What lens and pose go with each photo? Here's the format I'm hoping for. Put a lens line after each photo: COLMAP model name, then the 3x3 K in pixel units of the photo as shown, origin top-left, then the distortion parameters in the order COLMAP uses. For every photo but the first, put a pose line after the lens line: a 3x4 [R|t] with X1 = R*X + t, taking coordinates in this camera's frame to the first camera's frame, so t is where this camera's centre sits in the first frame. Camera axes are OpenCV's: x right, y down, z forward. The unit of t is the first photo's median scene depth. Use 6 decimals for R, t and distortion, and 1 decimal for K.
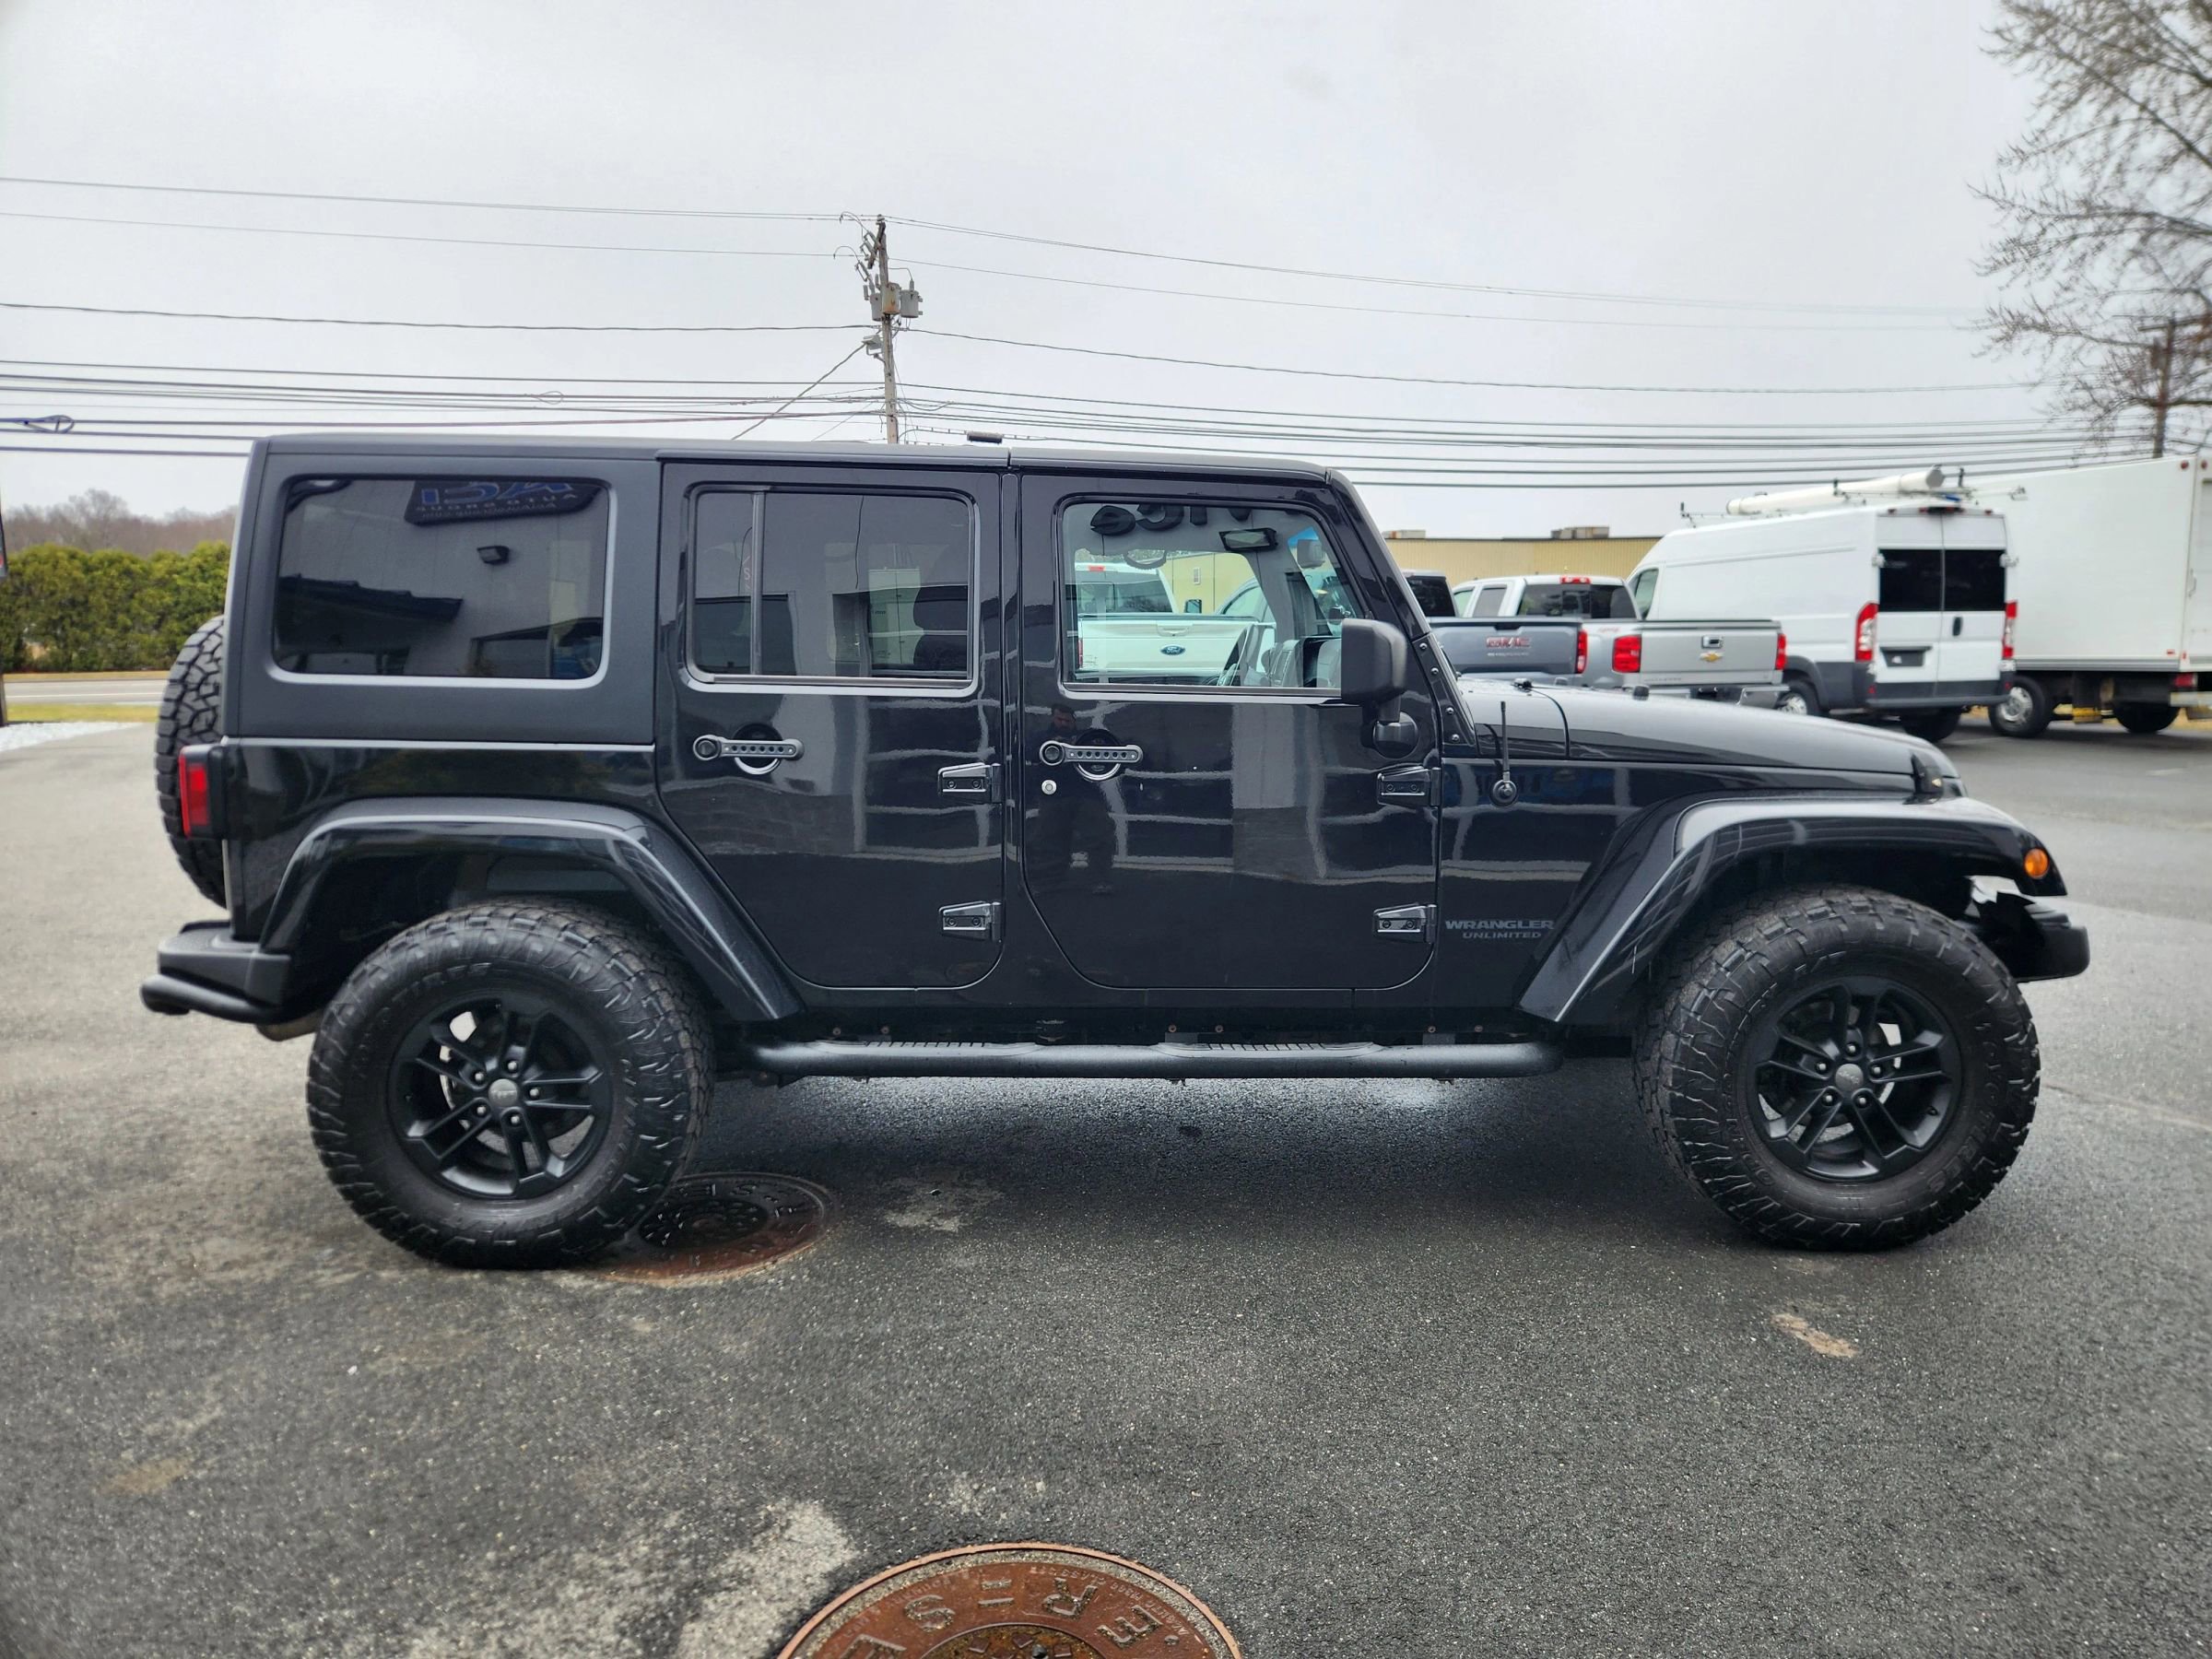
lens RADIAL K [[1478.8, 0, 1121.3], [0, 1478.8, 819.2], [0, 0, 1]] dist [0.066601, -0.052512]
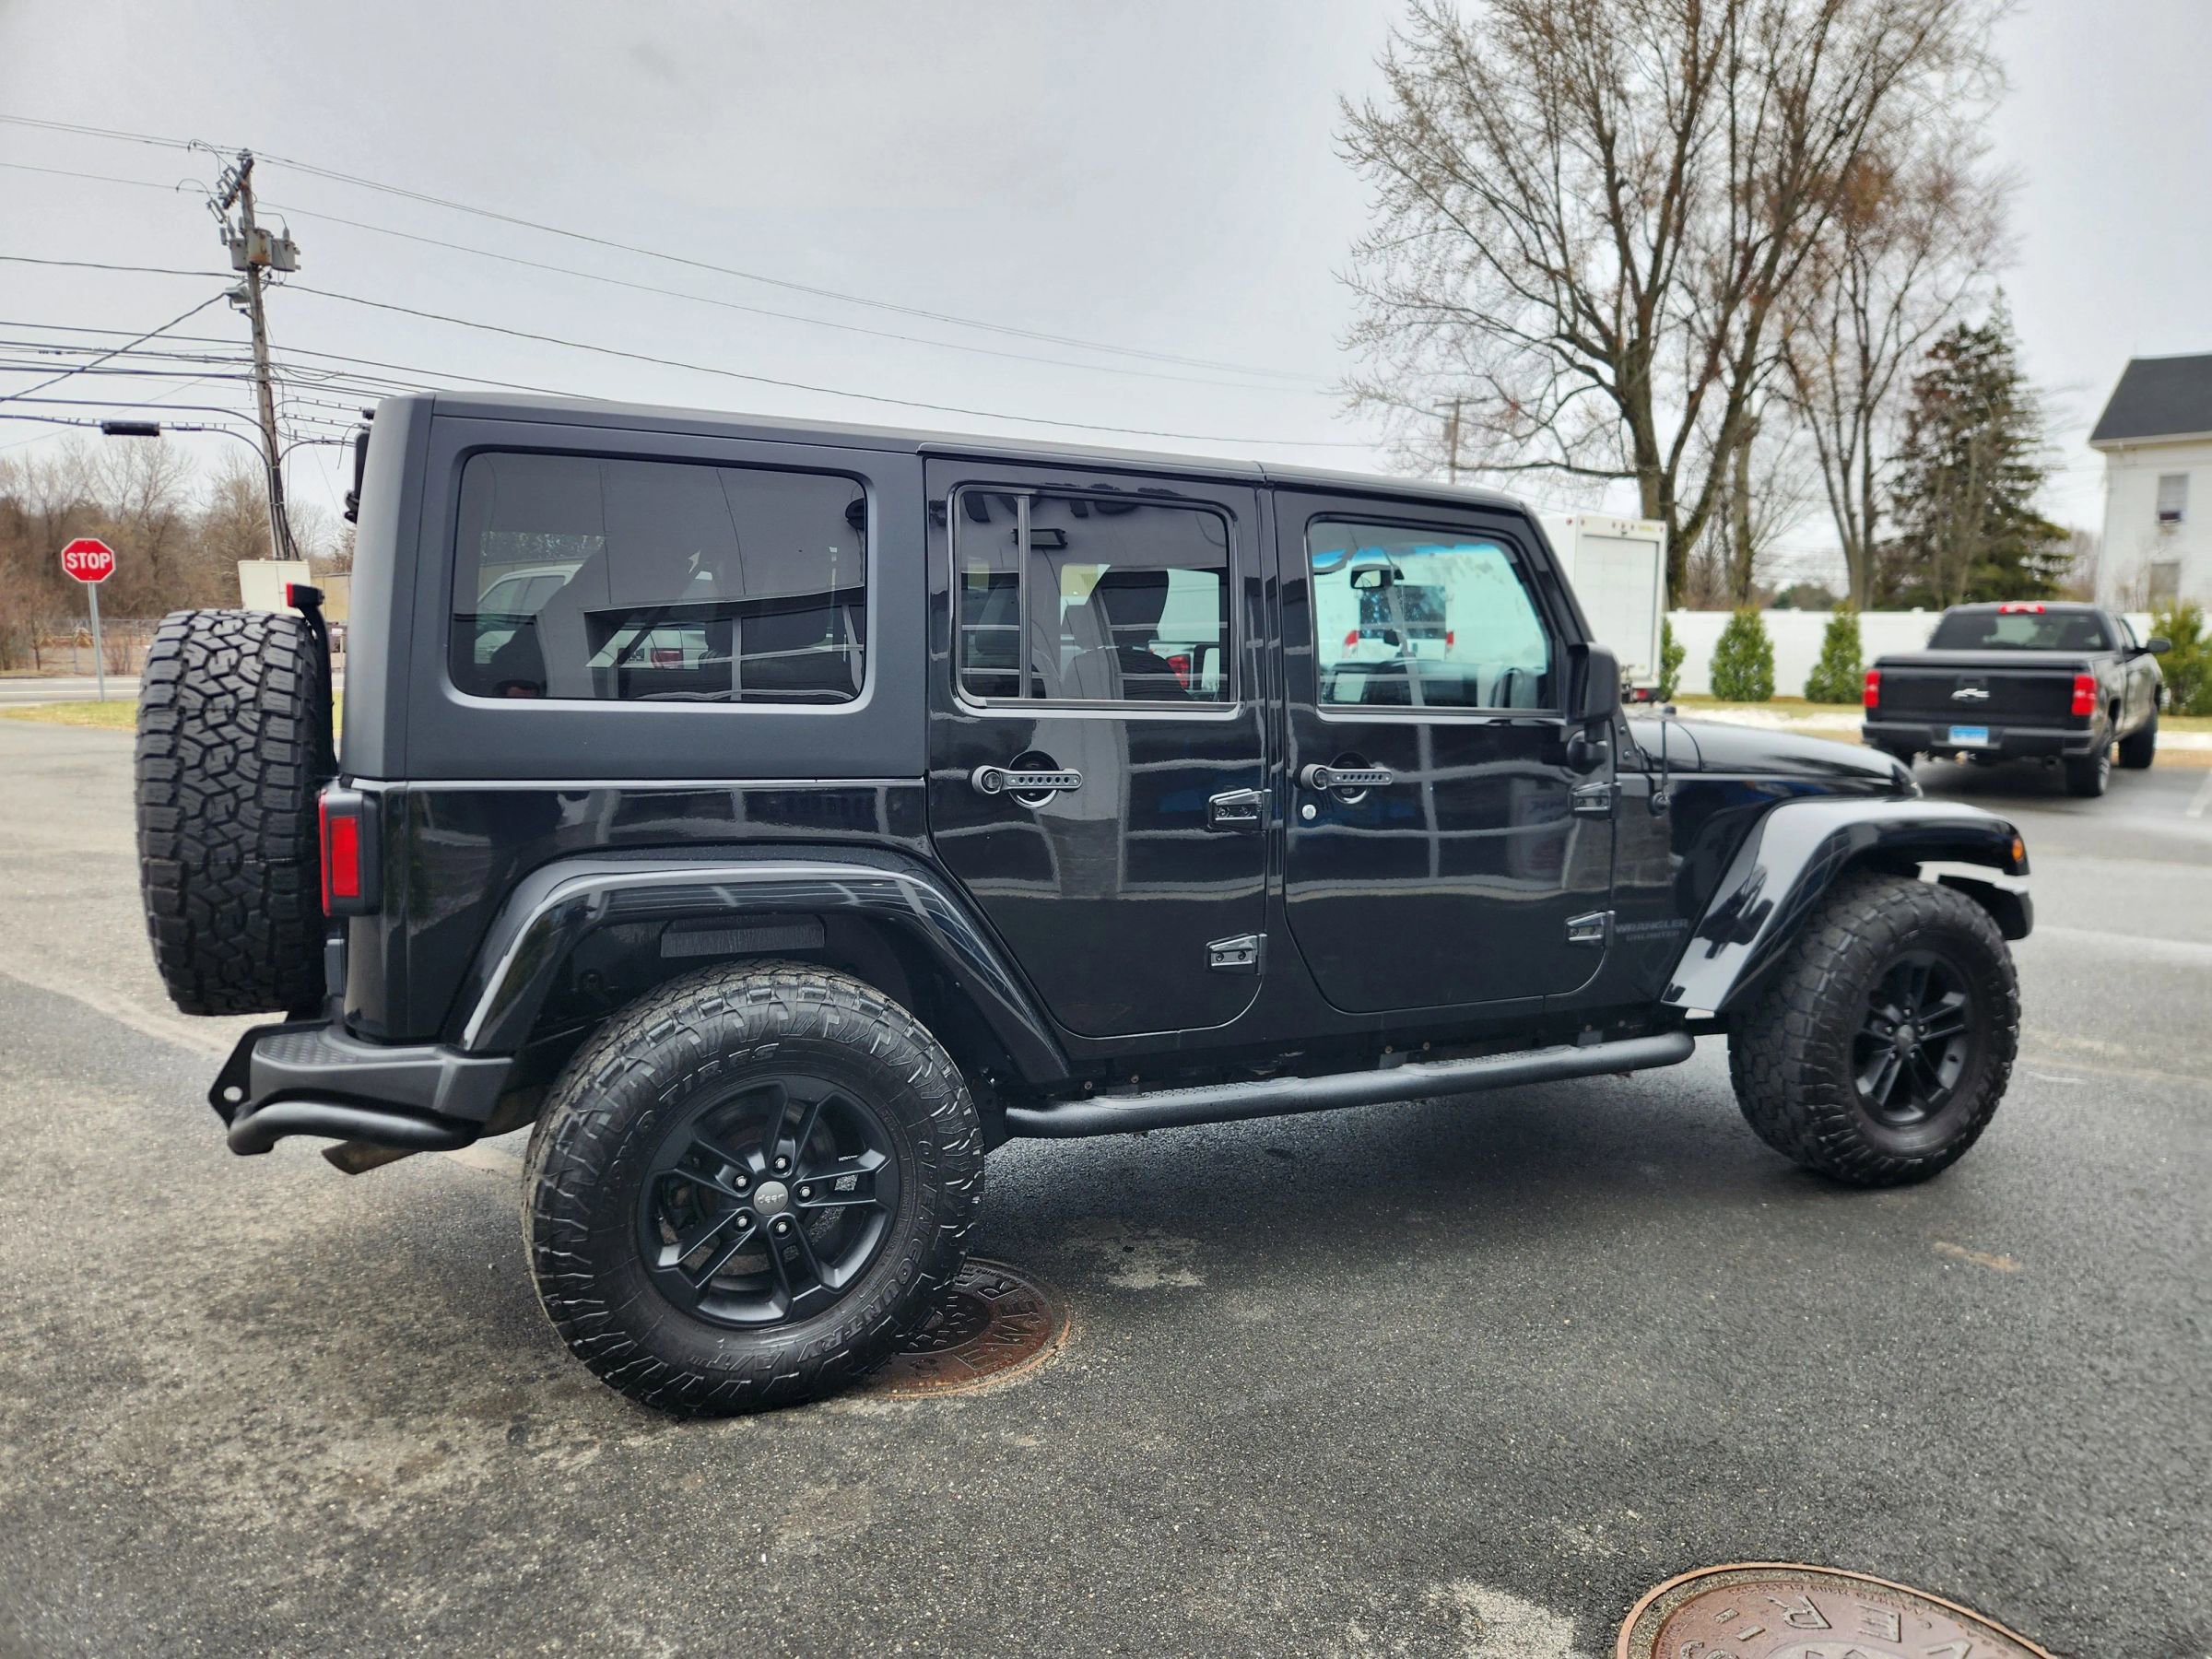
lens RADIAL K [[1478.8, 0, 1114.4], [0, 1478.8, 823.1], [0, 0, 1]] dist [0.066601, -0.052512]
pose [[0.919292, -0.033024, 0.392187, -0.536508], [0.035367, 0.999374, 0.001251, -0.019858], [-0.391983, 0.012720, 0.919885, 0.149712]]
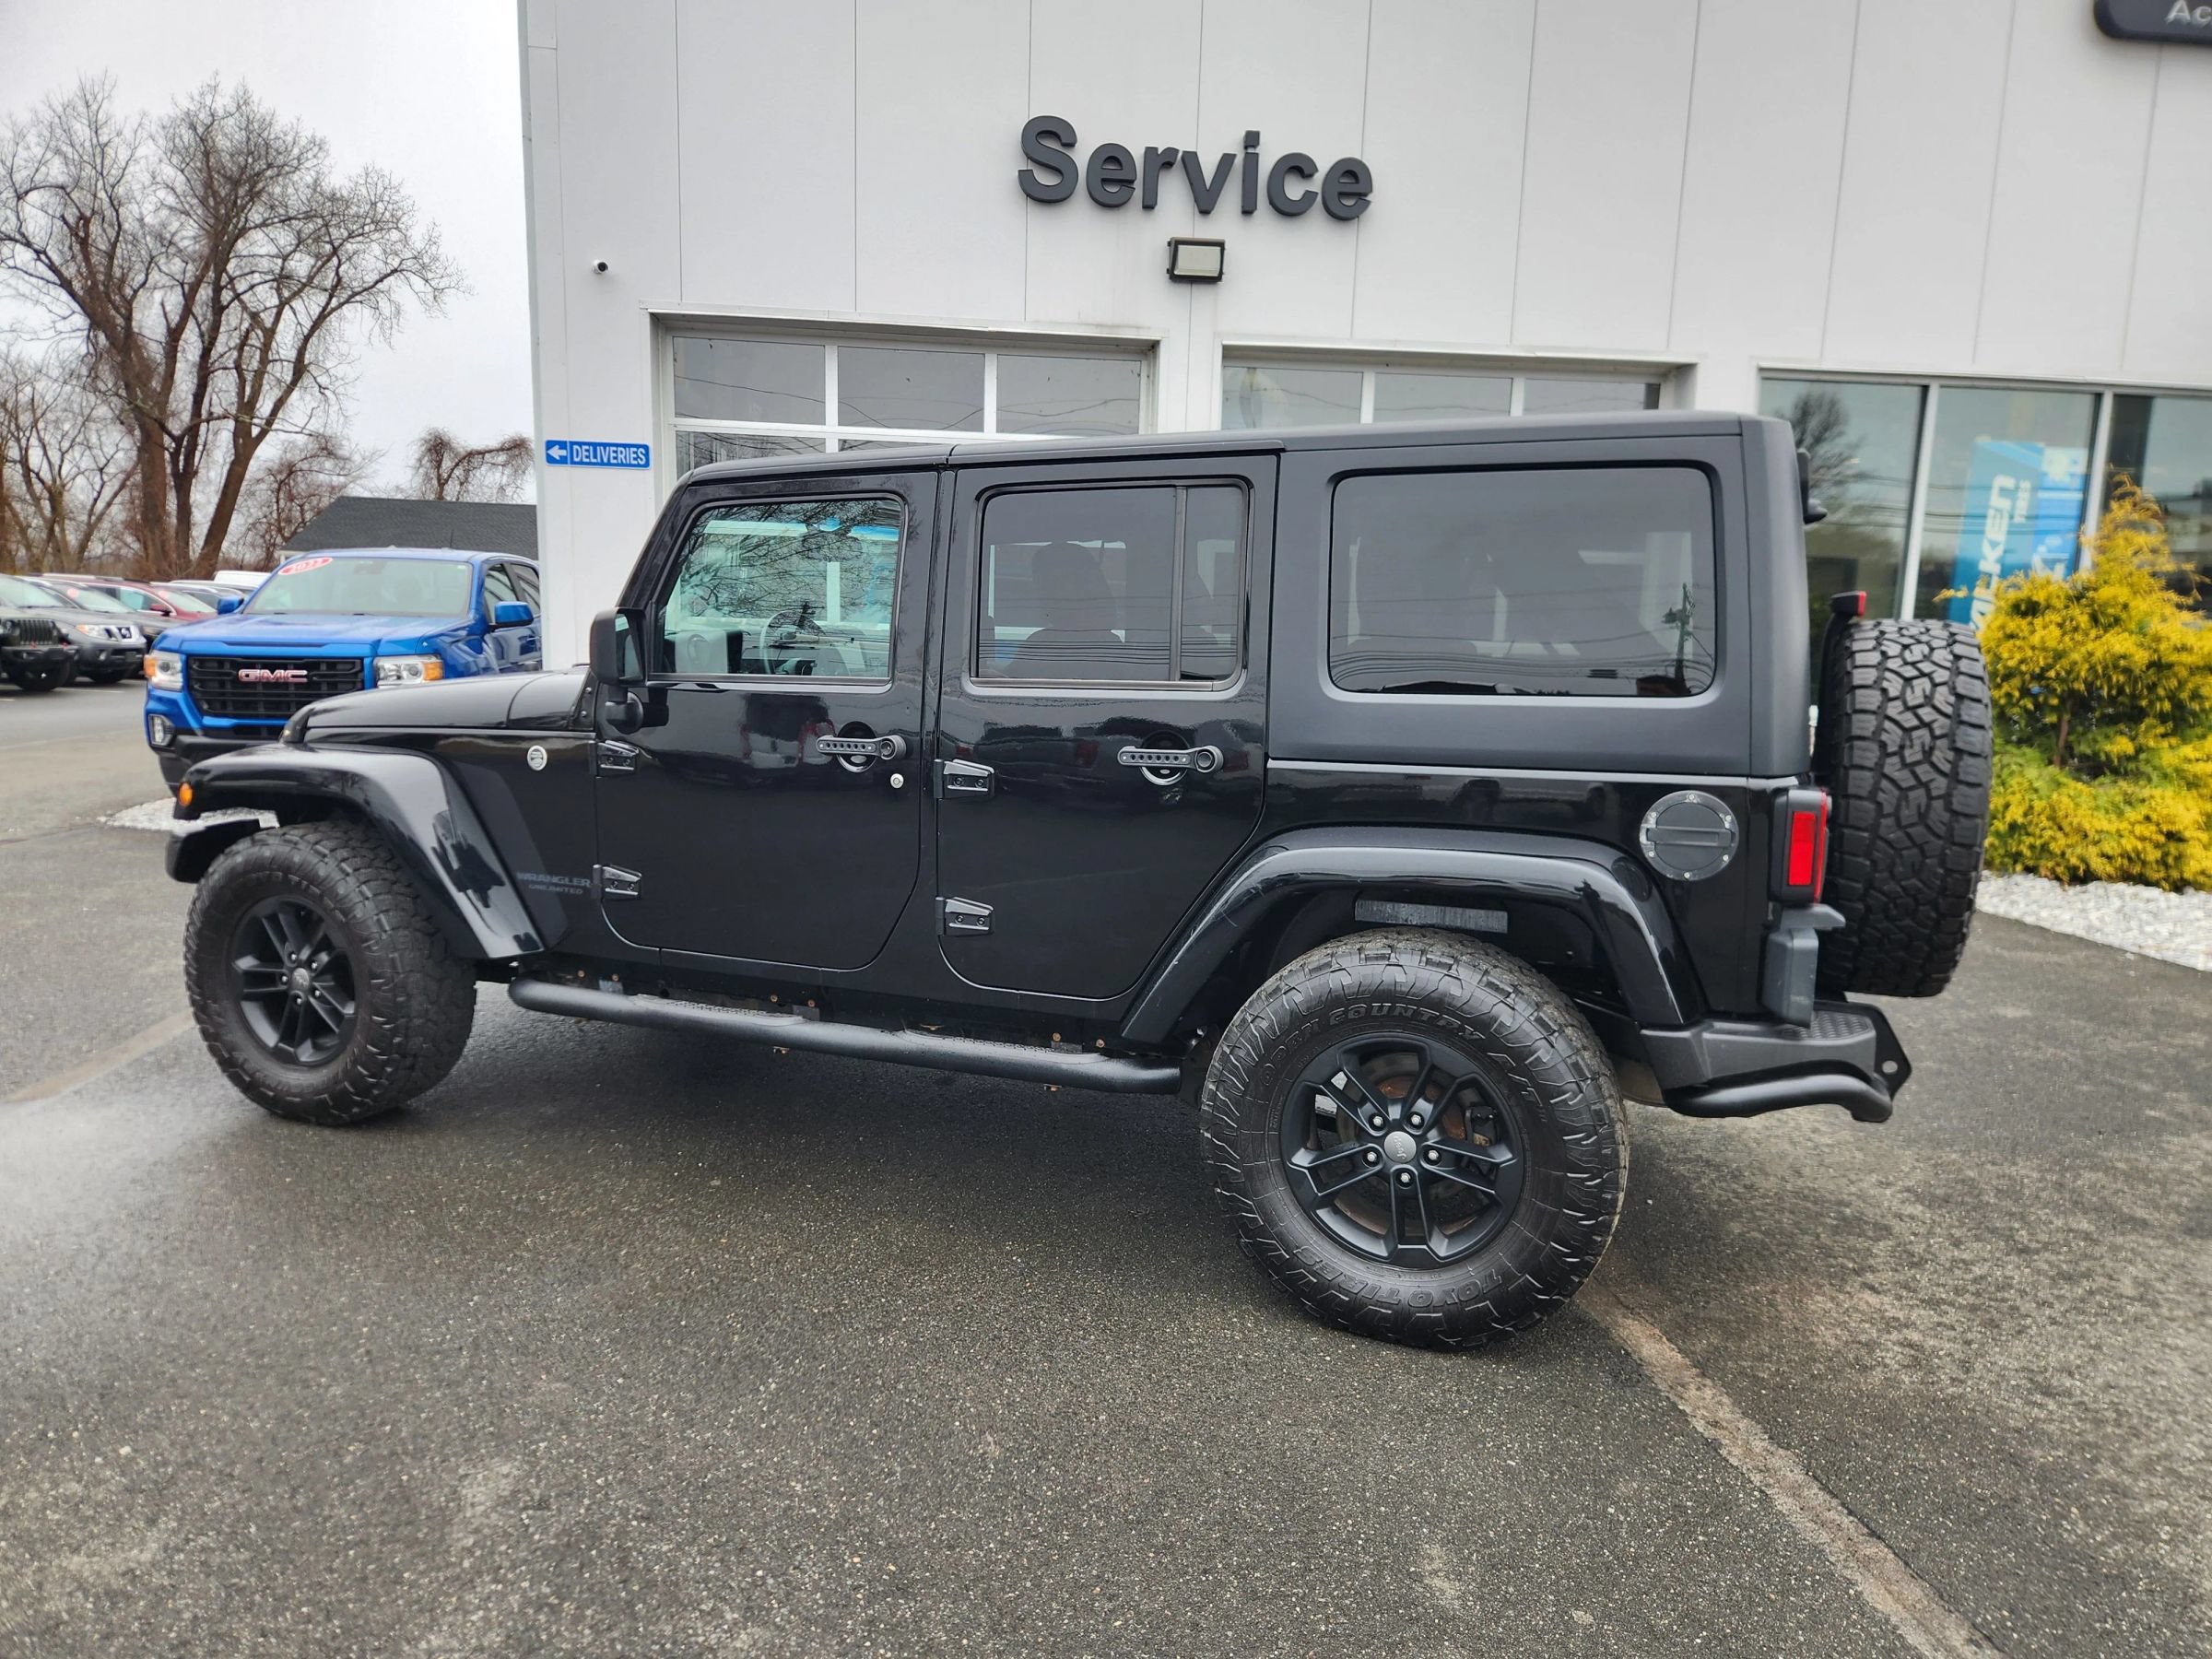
lens RADIAL K [[1478.8, 0, 1091.7], [0, 1478.8, 844.1], [0, 0, 1]] dist [0.066601, -0.052512]
pose [[-0.917169, -0.078304, 0.390730, -0.569558], [0.030388, 0.963906, 0.264501, -0.298575], [-0.397339, 0.254466, -0.881685, 2.288936]]
